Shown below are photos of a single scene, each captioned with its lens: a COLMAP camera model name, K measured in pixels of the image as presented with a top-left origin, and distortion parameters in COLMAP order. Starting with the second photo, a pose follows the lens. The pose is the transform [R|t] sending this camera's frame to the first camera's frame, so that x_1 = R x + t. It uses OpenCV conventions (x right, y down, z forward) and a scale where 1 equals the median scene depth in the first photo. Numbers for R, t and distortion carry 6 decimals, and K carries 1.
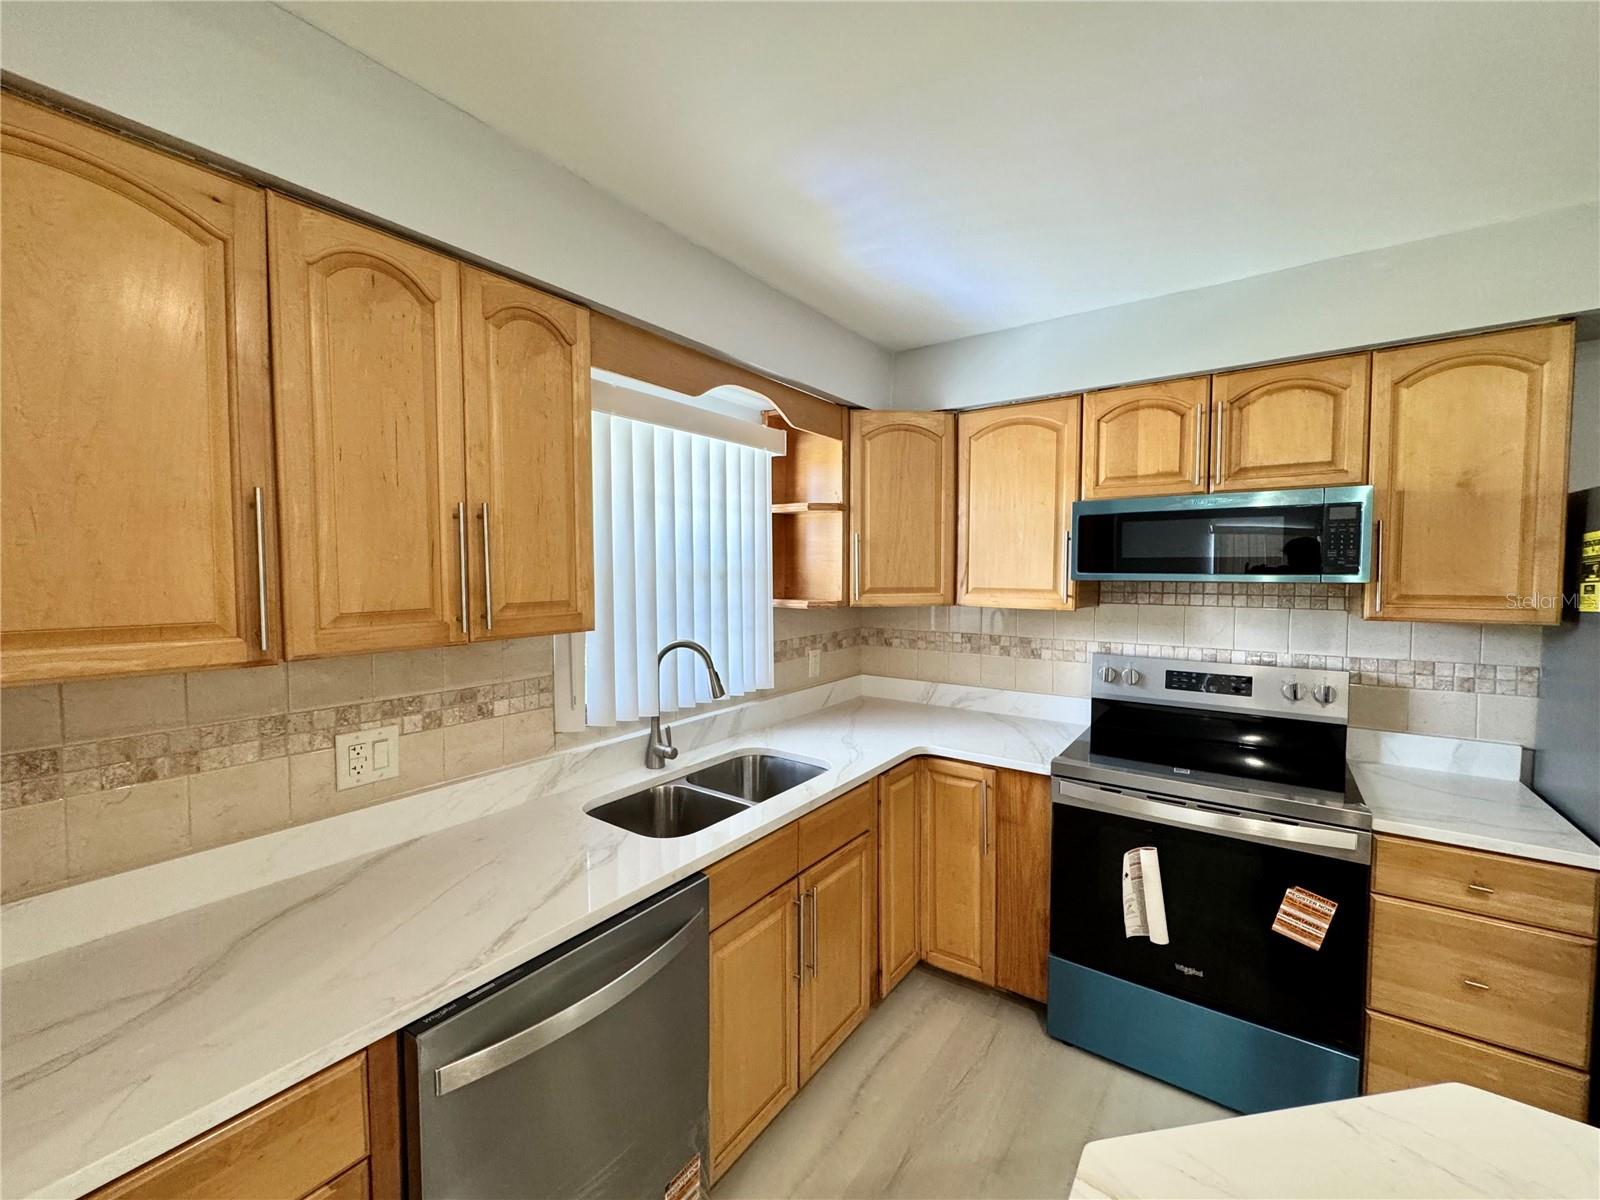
lens RADIAL K [[643.0, 0, 799.2], [0, 643.0, 597.9], [0, 0, 1]] dist [-0.006332, 0.000055]
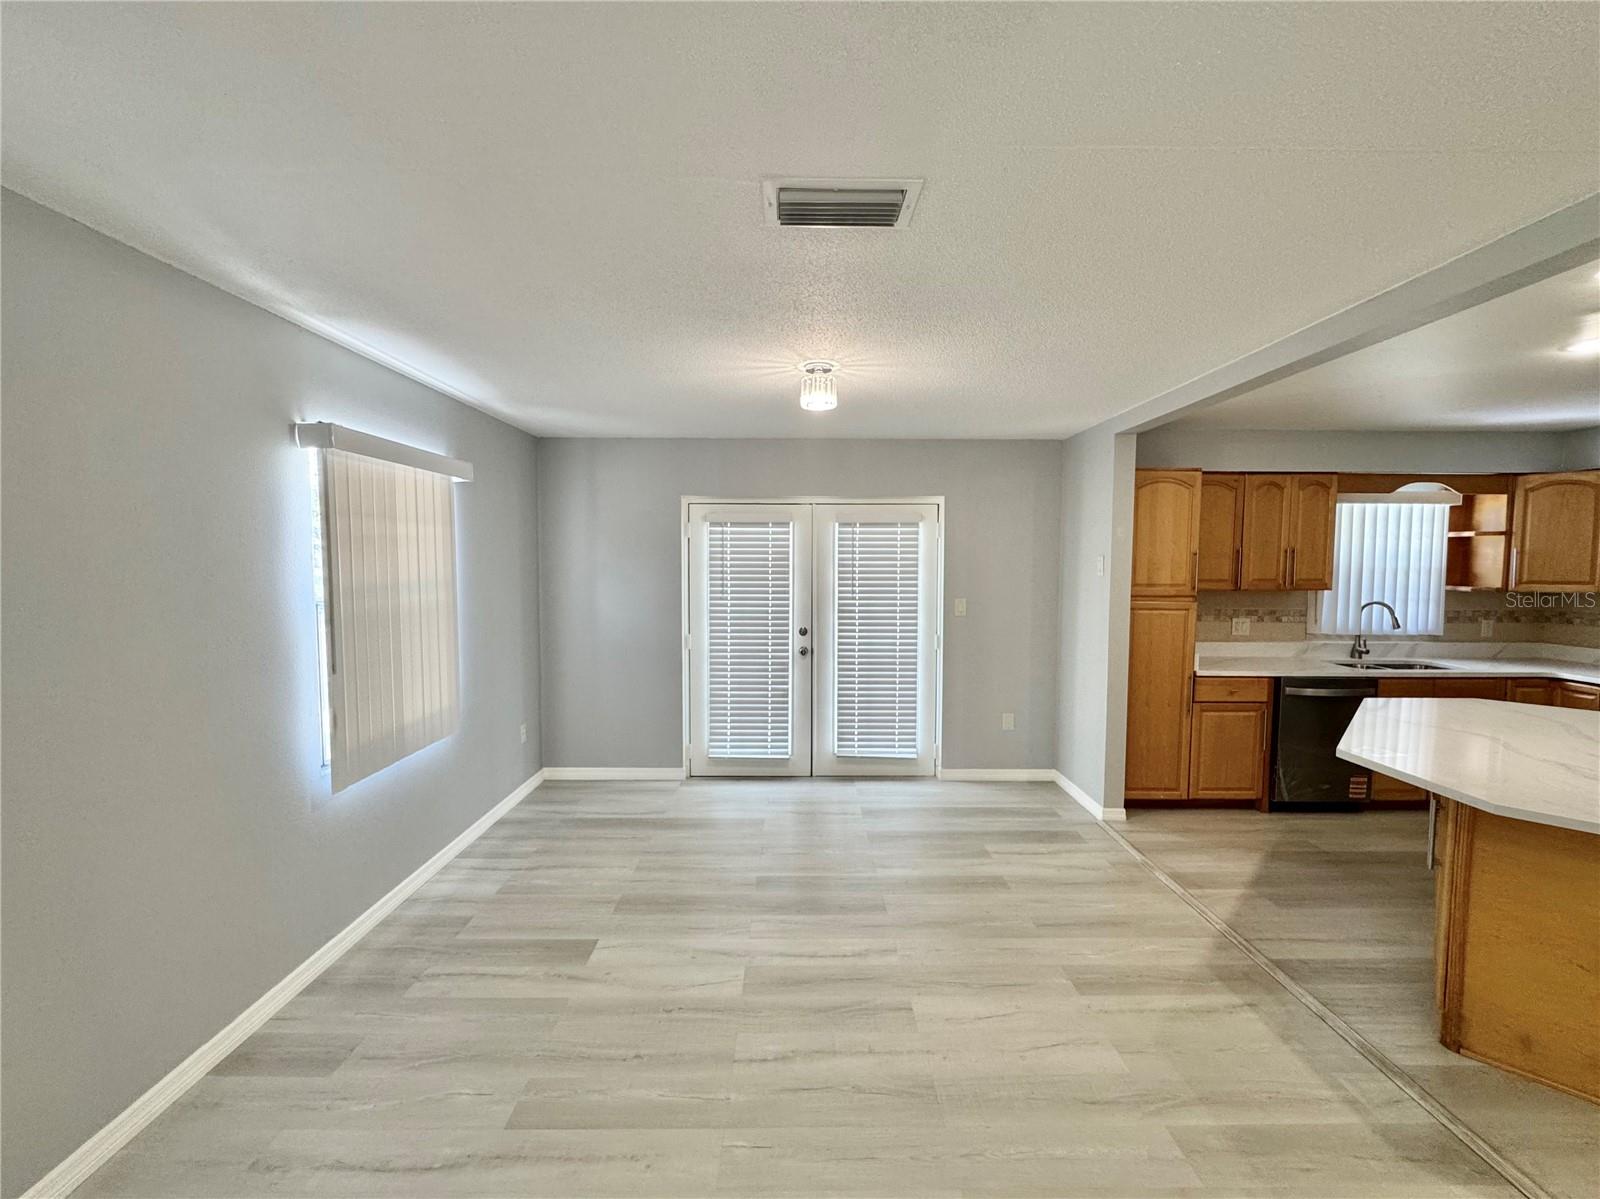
lens RADIAL K [[643.0, 0, 800.8], [0, 643.0, 601.5], [0, 0, 1]] dist [-0.006332, 0.000055]
pose [[0.586475, 0.051395, -0.808335, 0.428327], [-0.044003, 0.998533, 0.031563, 0.085284], [0.808771, 0.017058, 0.587876, -1.859085]]
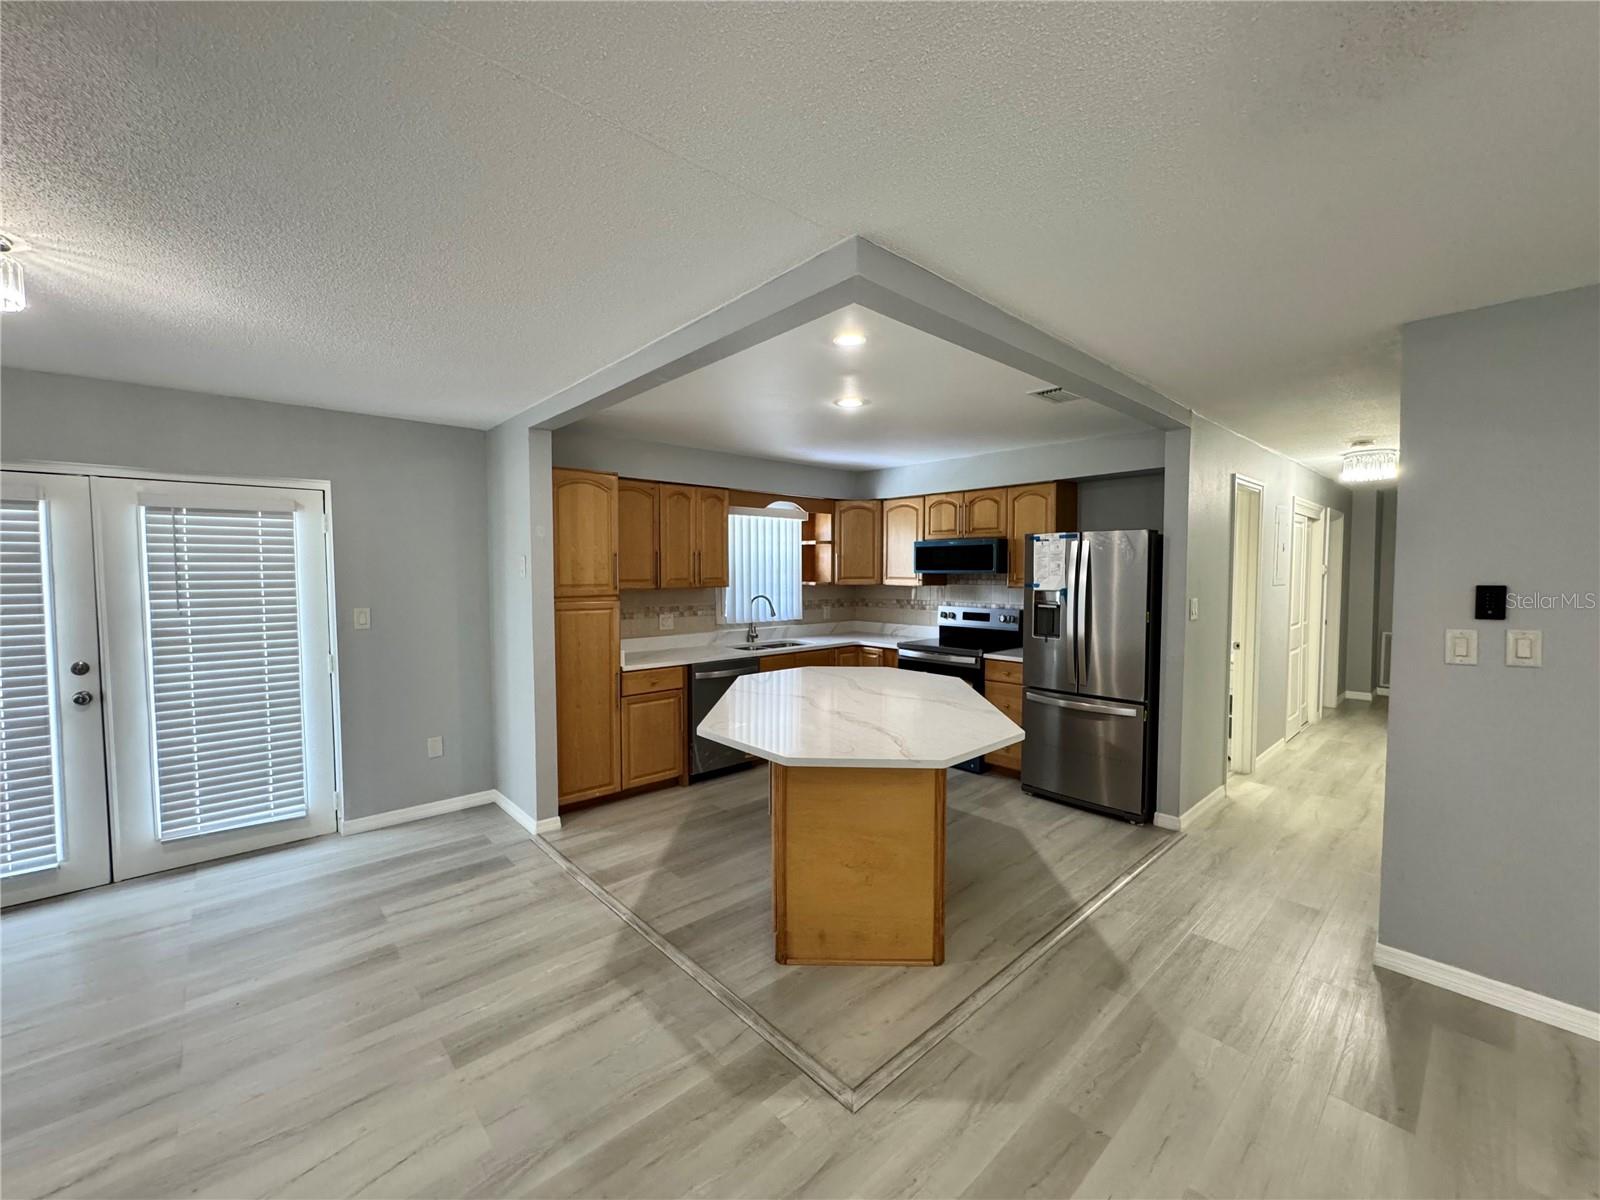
lens RADIAL K [[643.0, 0, 798.2], [0, 643.0, 596.8], [0, 0, 1]] dist [-0.006332, 0.000055]
pose [[0.978630, 0.010043, -0.205382, 0.529897], [-0.011223, 0.999927, -0.004585, 0.085476], [0.205321, 0.006792, 0.978671, -1.616219]]
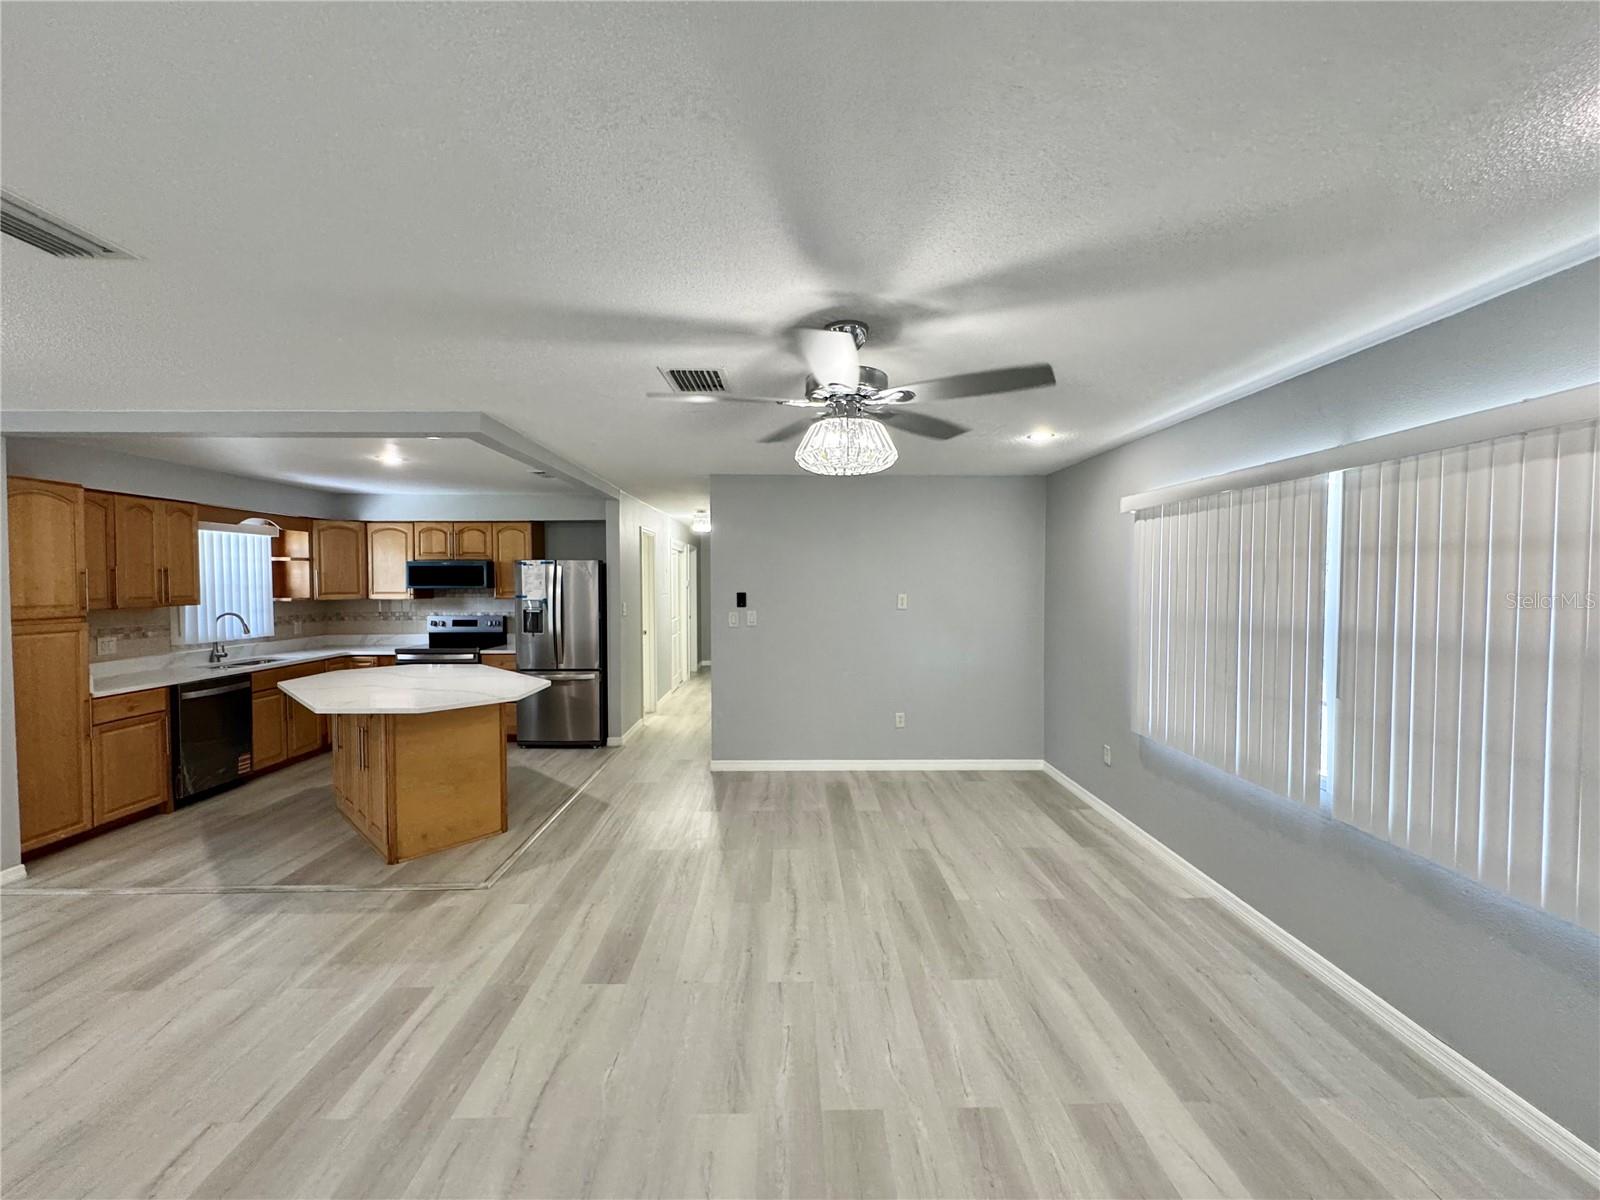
lens RADIAL K [[643.0, 0, 802.4], [0, 643.0, 599.7], [0, 0, 1]] dist [-0.006332, 0.000055]
pose [[0.794169, -0.017191, 0.607454, 0.091503], [0.029145, 0.999527, -0.009817, 0.108732], [-0.606998, 0.025501, 0.794294, -2.499427]]
